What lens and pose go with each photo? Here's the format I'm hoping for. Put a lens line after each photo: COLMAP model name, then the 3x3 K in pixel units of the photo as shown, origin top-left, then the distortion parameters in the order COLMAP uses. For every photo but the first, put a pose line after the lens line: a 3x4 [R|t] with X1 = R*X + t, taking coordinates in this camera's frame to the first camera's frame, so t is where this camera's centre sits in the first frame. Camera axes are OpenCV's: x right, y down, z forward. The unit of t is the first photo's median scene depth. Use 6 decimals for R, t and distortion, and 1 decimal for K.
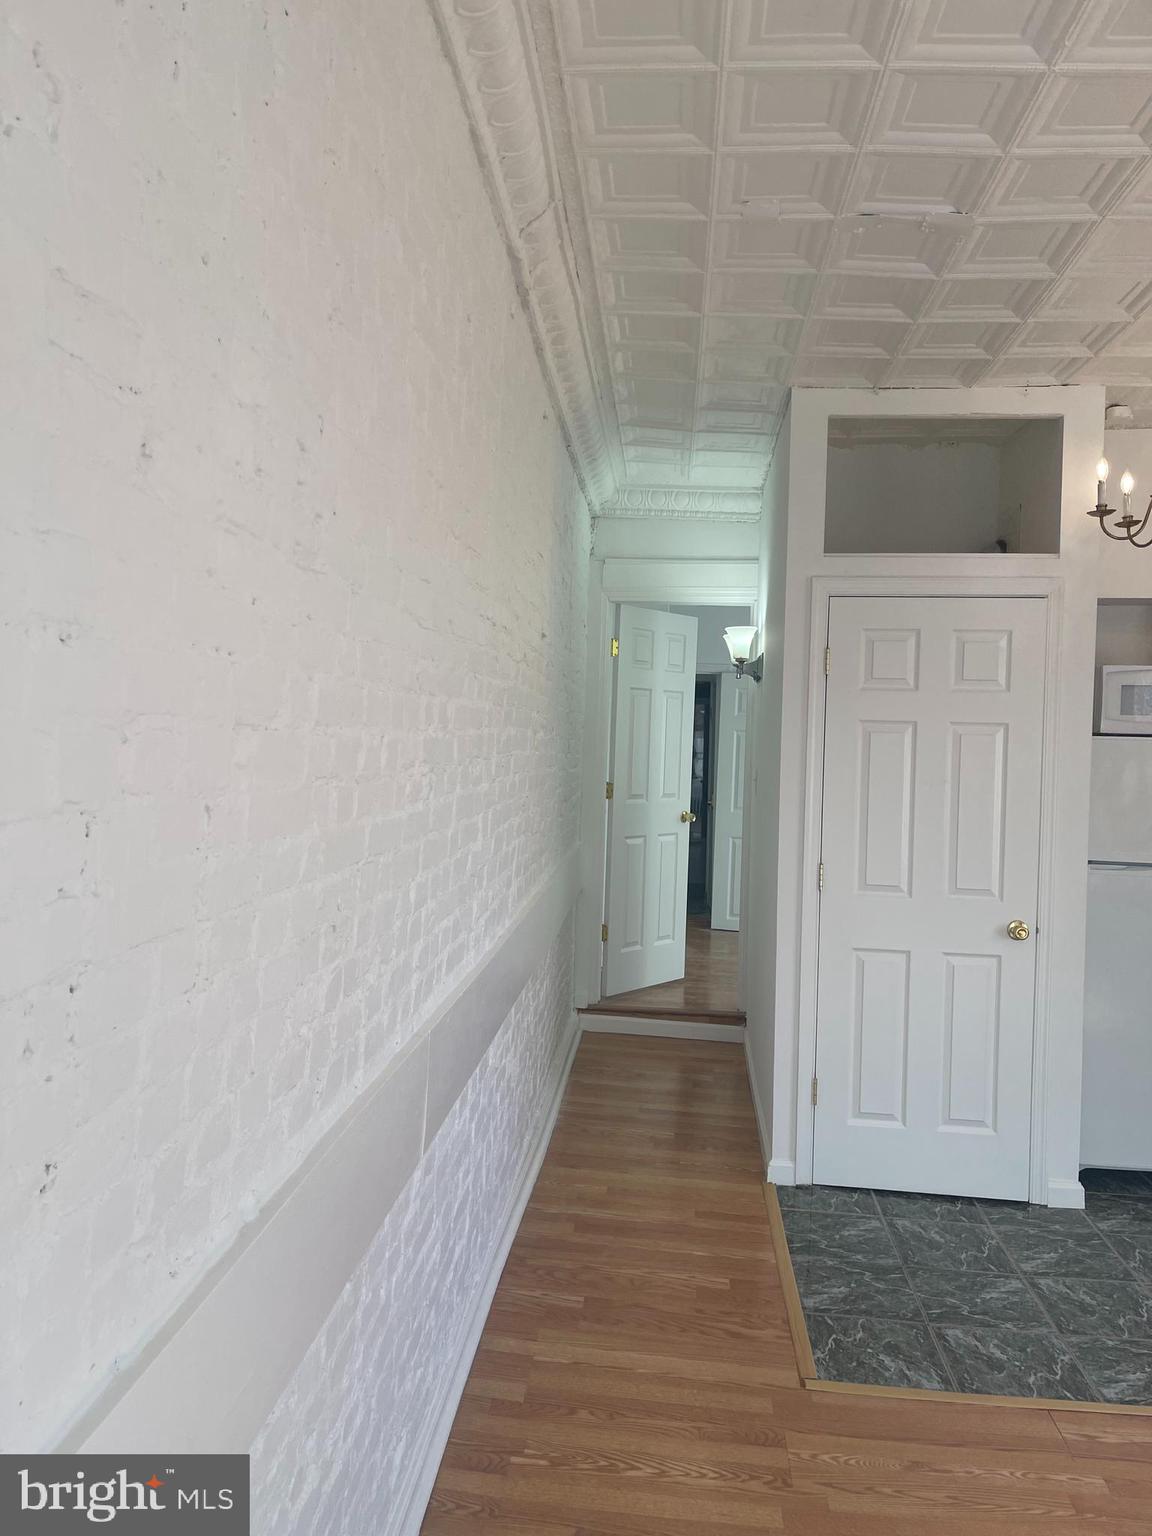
lens RADIAL K [[1157.3, 0, 580.4], [0, 1157.3, 756.0], [0, 0, 1]] dist [0.068755, -0.081931]
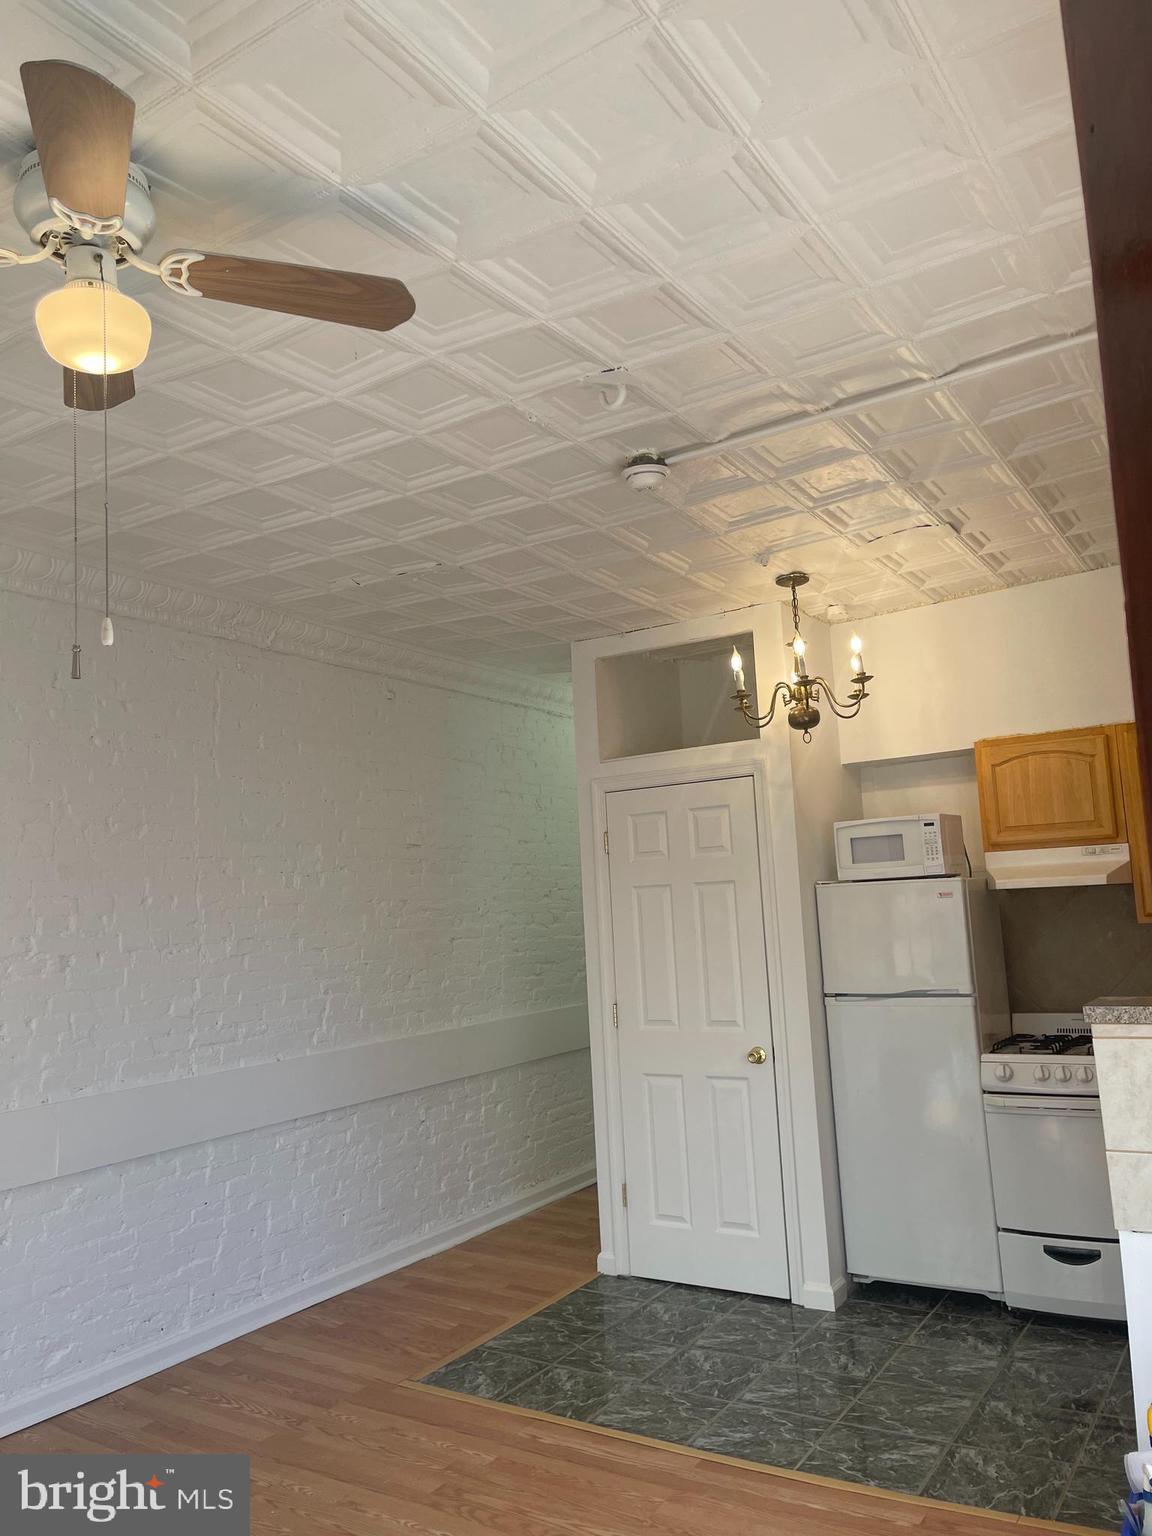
lens RADIAL K [[1157.3, 0, 579.7], [0, 1157.3, 767.1], [0, 0, 1]] dist [0.068755, -0.081931]
pose [[0.880863, -0.130525, -0.455021, 0.830876], [0.070139, 0.986612, -0.147235, 0.022537], [0.468147, 0.097780, 0.878224, -0.152889]]
